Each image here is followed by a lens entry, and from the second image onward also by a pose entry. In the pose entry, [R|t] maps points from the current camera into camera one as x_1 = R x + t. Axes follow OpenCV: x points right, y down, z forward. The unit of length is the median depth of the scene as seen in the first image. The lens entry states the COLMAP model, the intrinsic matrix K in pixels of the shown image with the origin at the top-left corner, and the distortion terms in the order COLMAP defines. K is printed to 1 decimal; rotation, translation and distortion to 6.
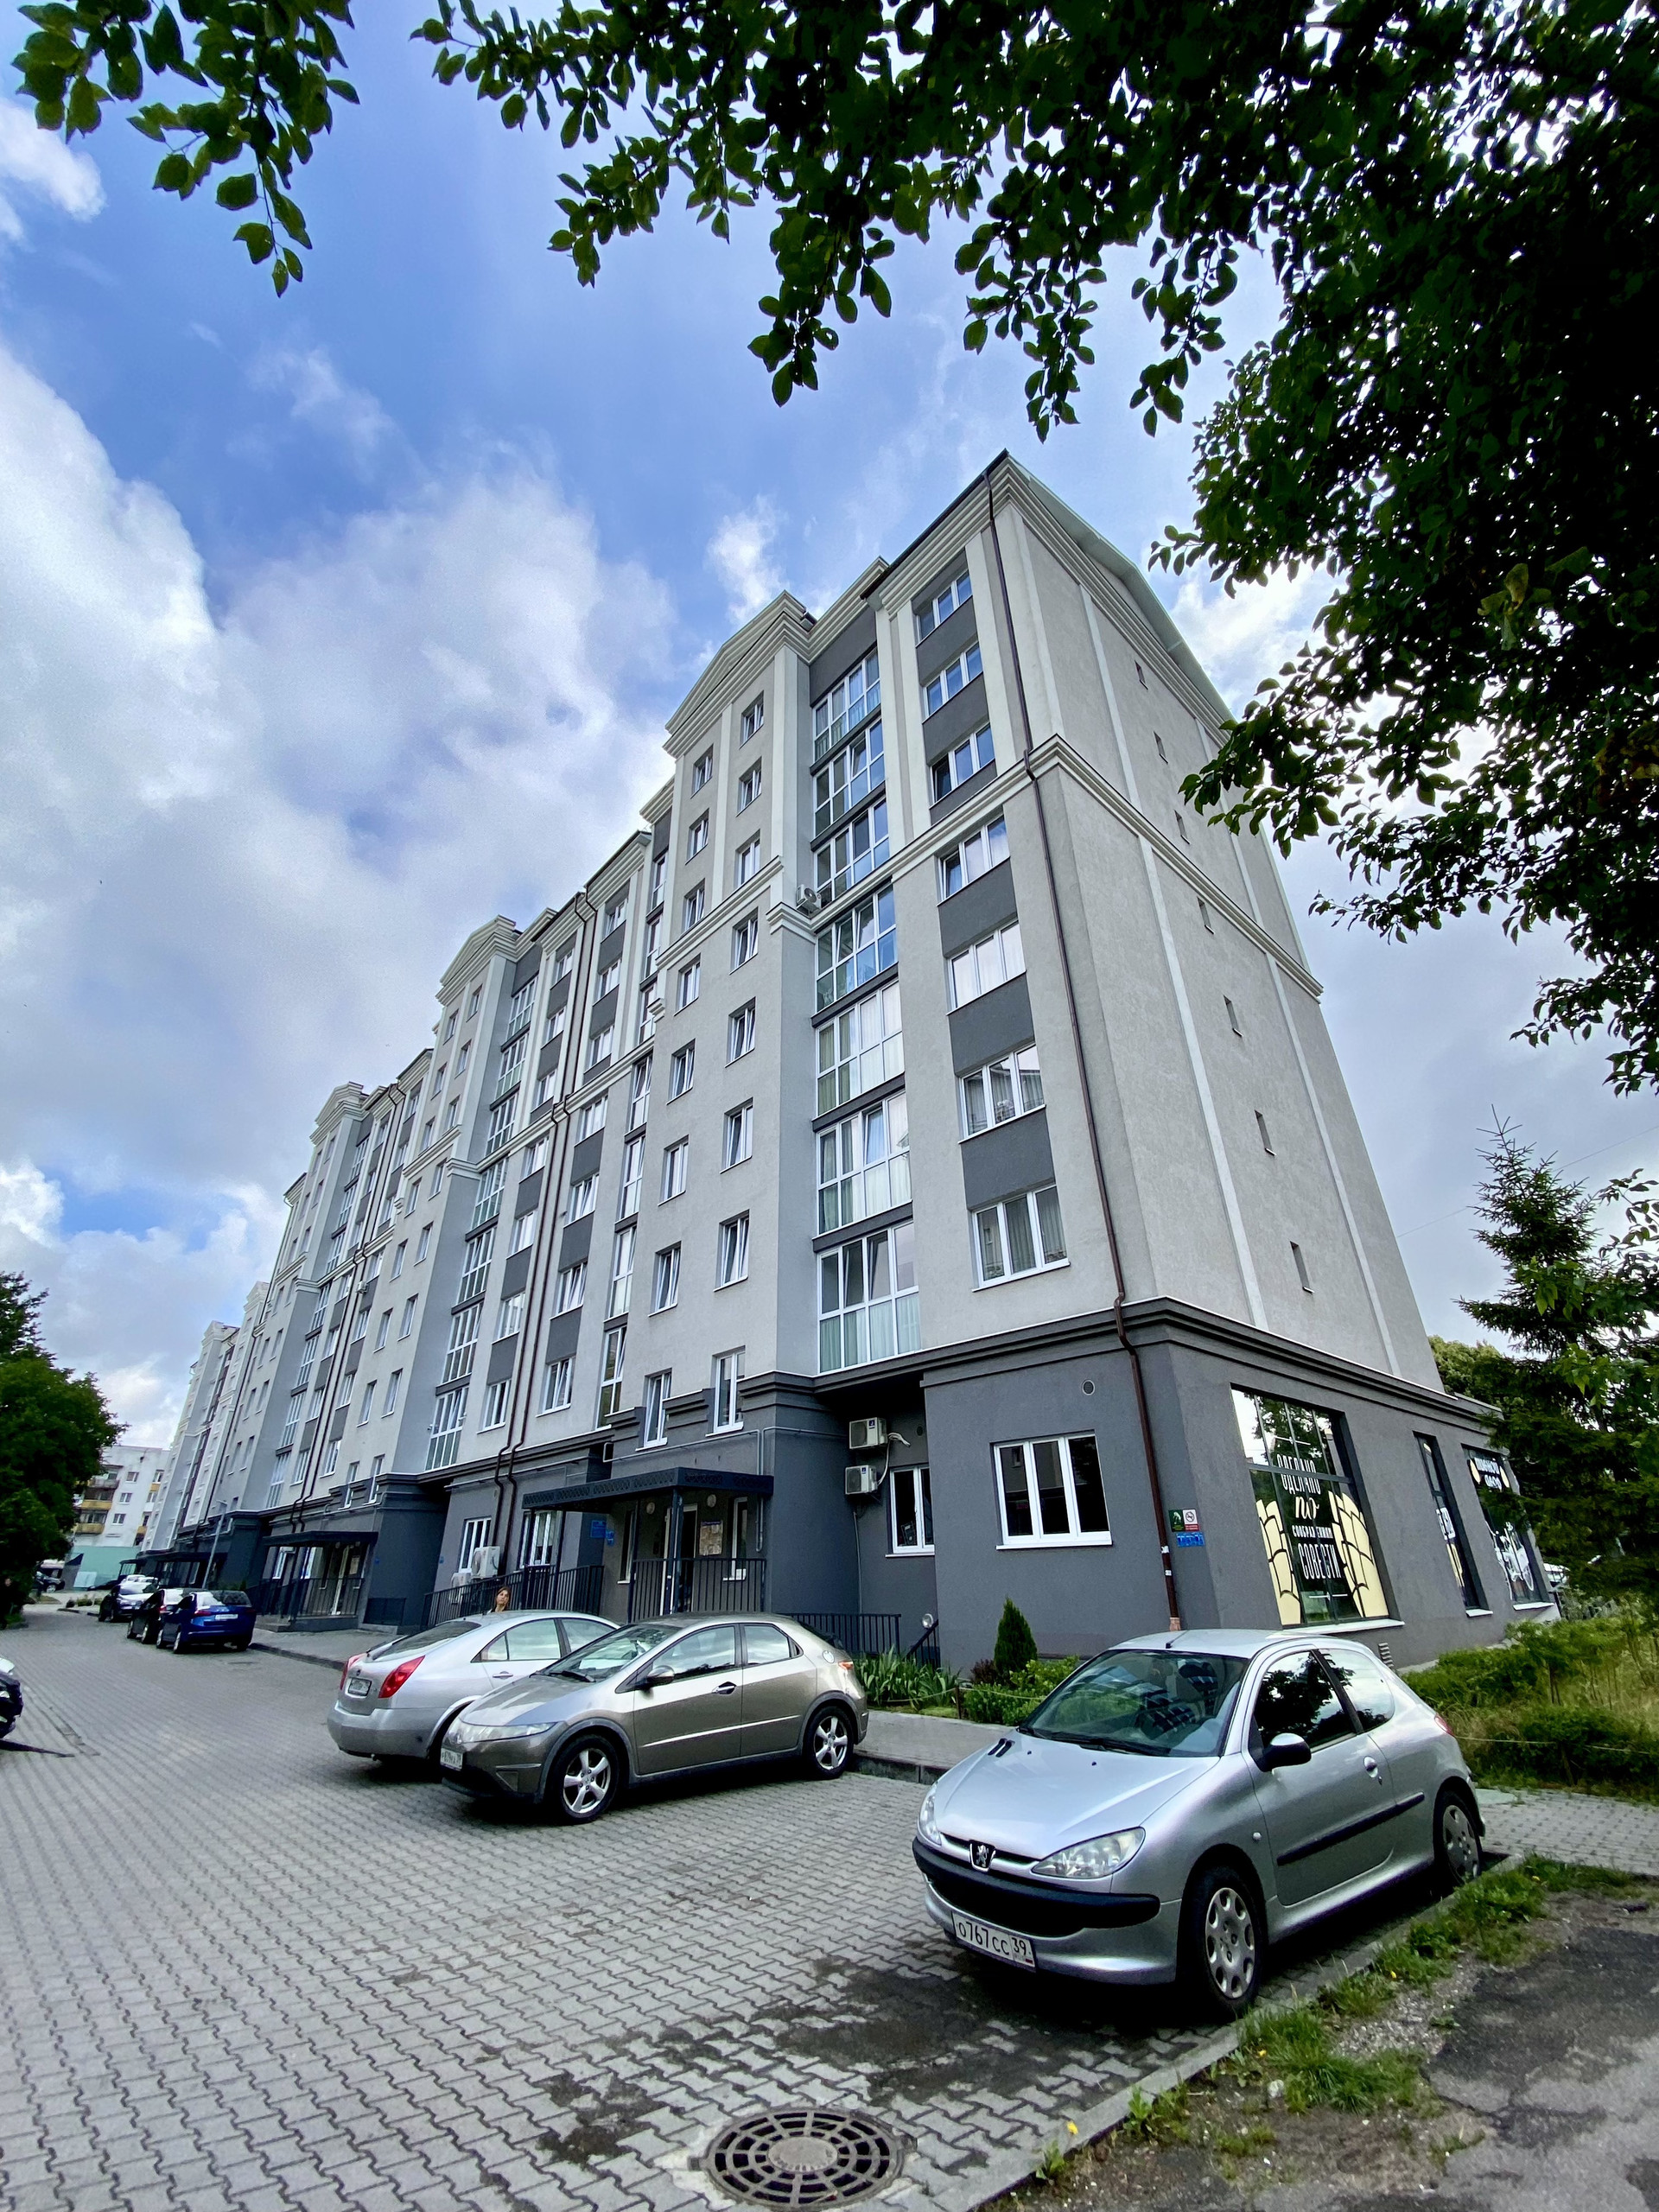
lens RADIAL K [[896.6, 0, 823.4], [0, 896.6, 1102.3], [0, 0, 1]] dist [0.036742, -0.032505]
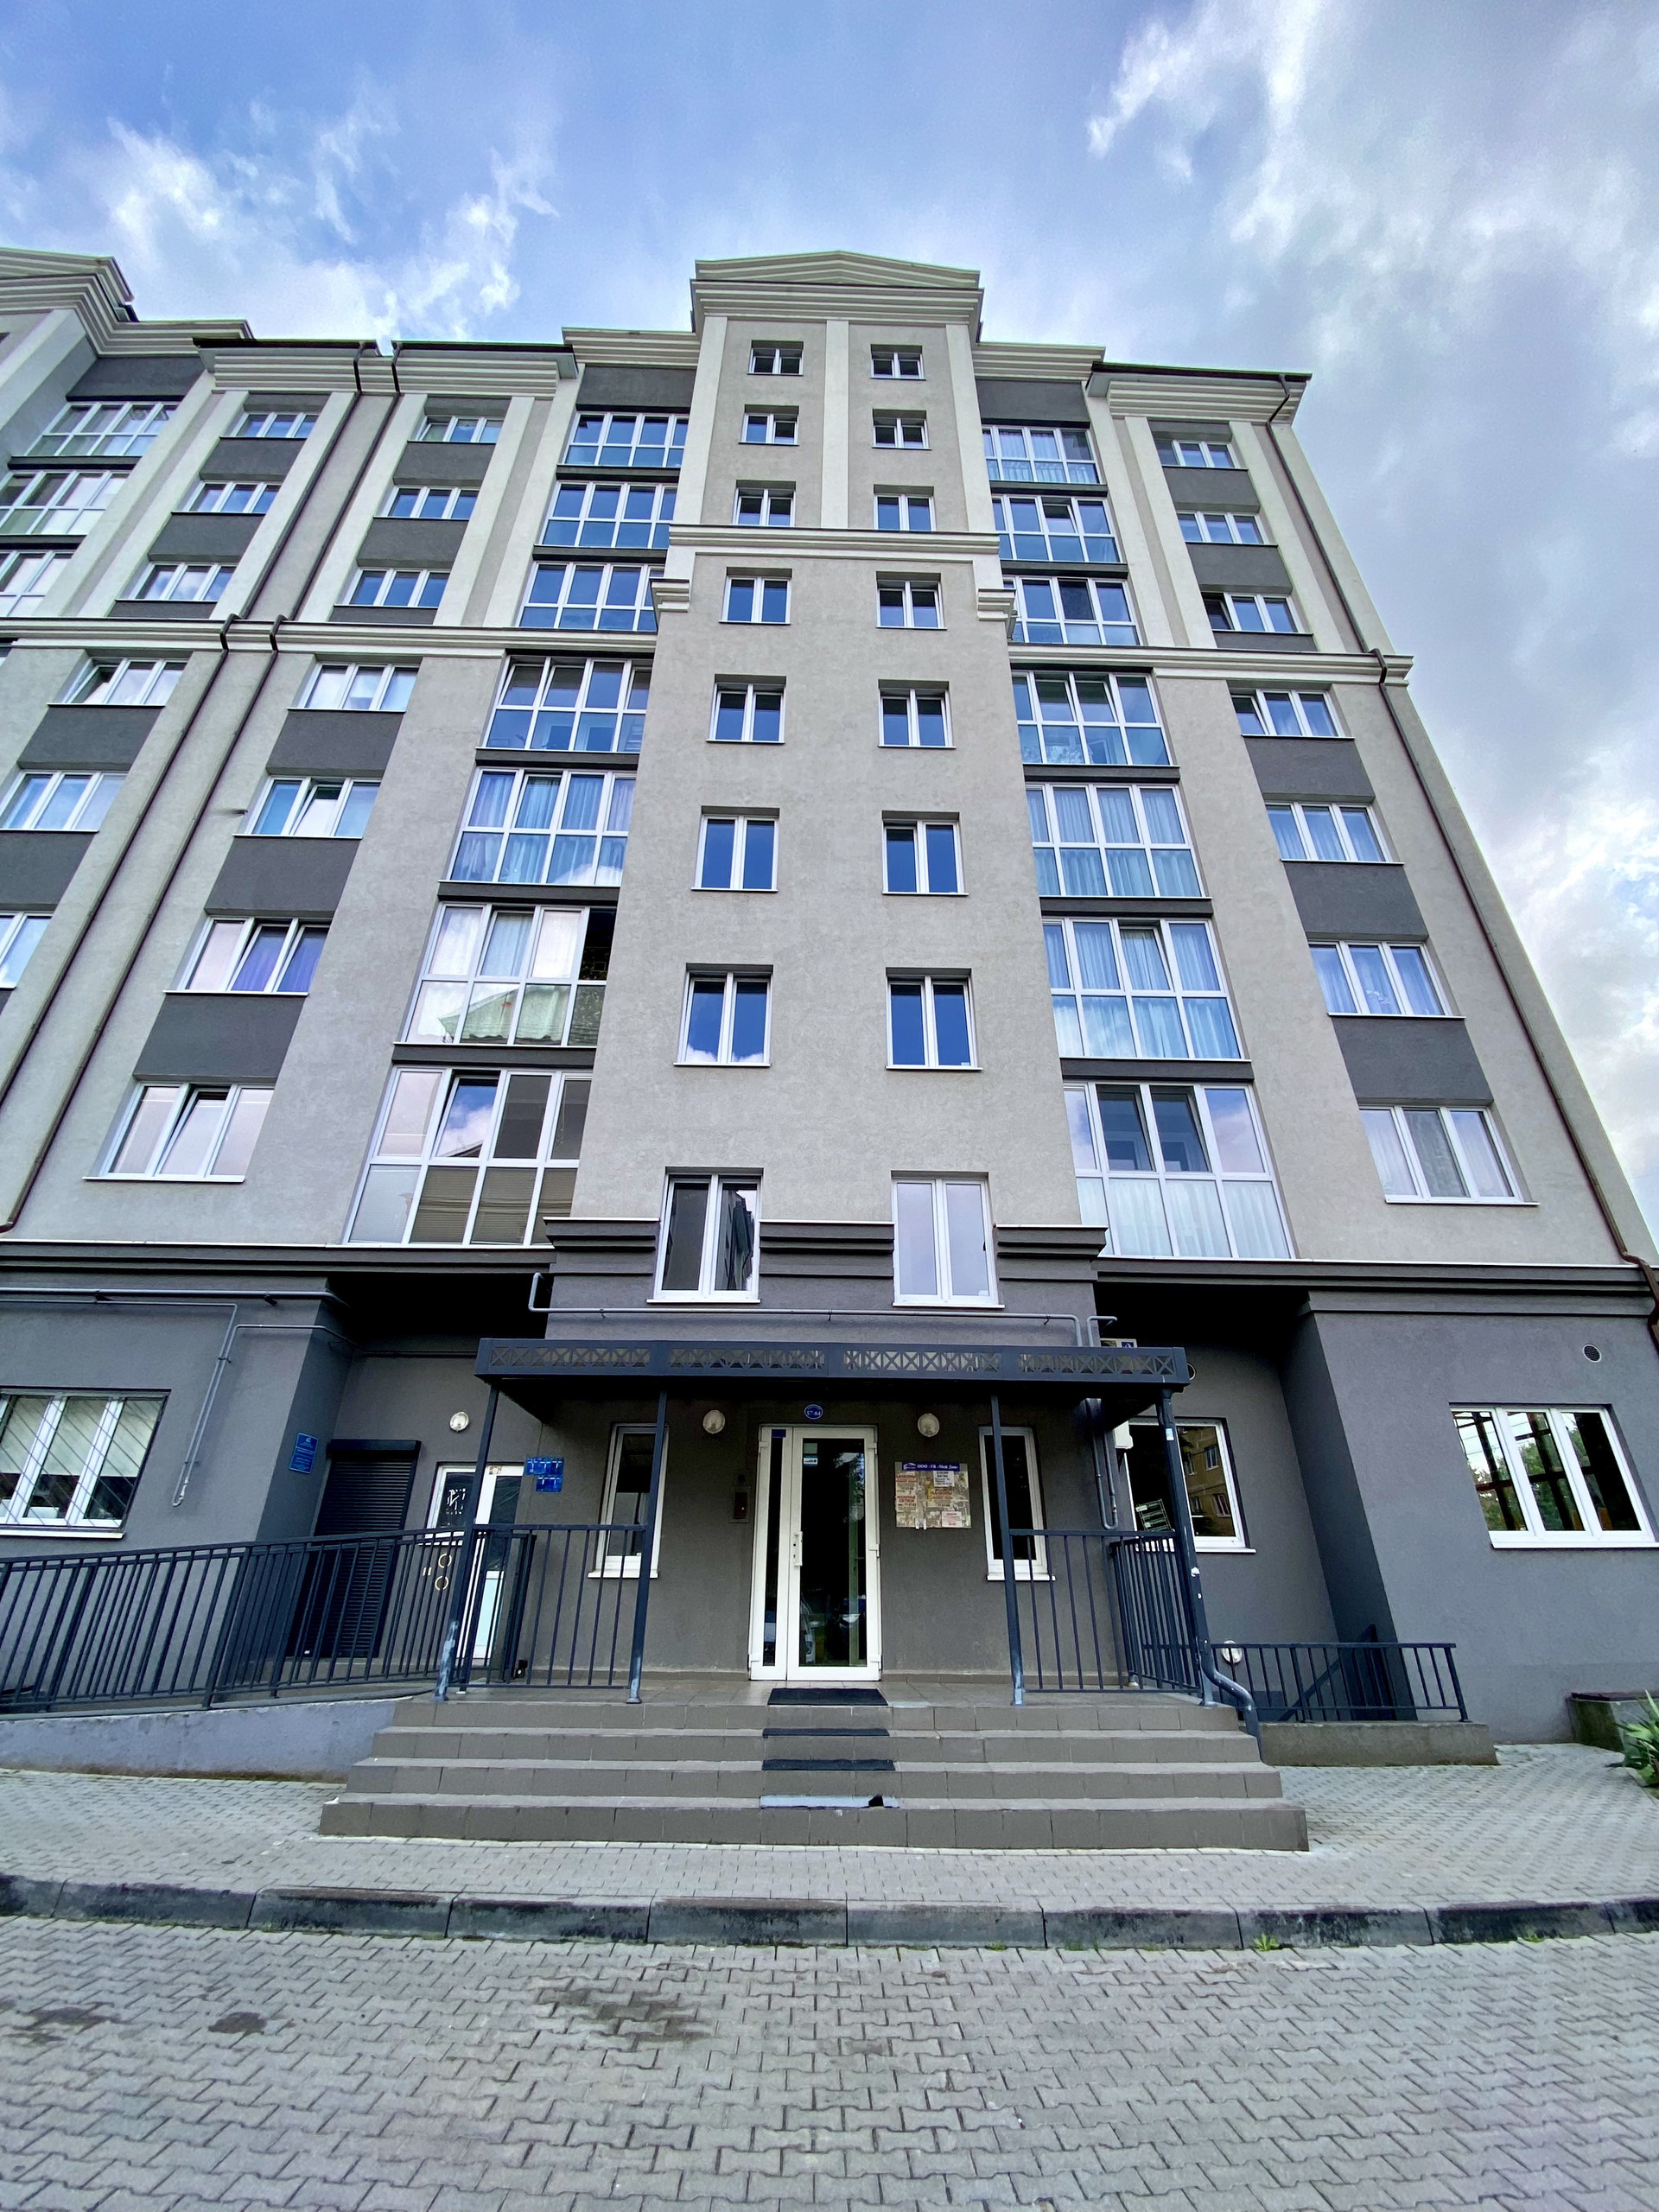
lens RADIAL K [[896.6, 0, 823.4], [0, 896.6, 1102.3], [0, 0, 1]] dist [0.036742, -0.032505]
pose [[0.644599, 0.378740, 0.664115, -0.600323], [-0.373191, 0.914022, -0.159037, 0.390783], [-0.667249, -0.145327, 0.730520, 0.714075]]
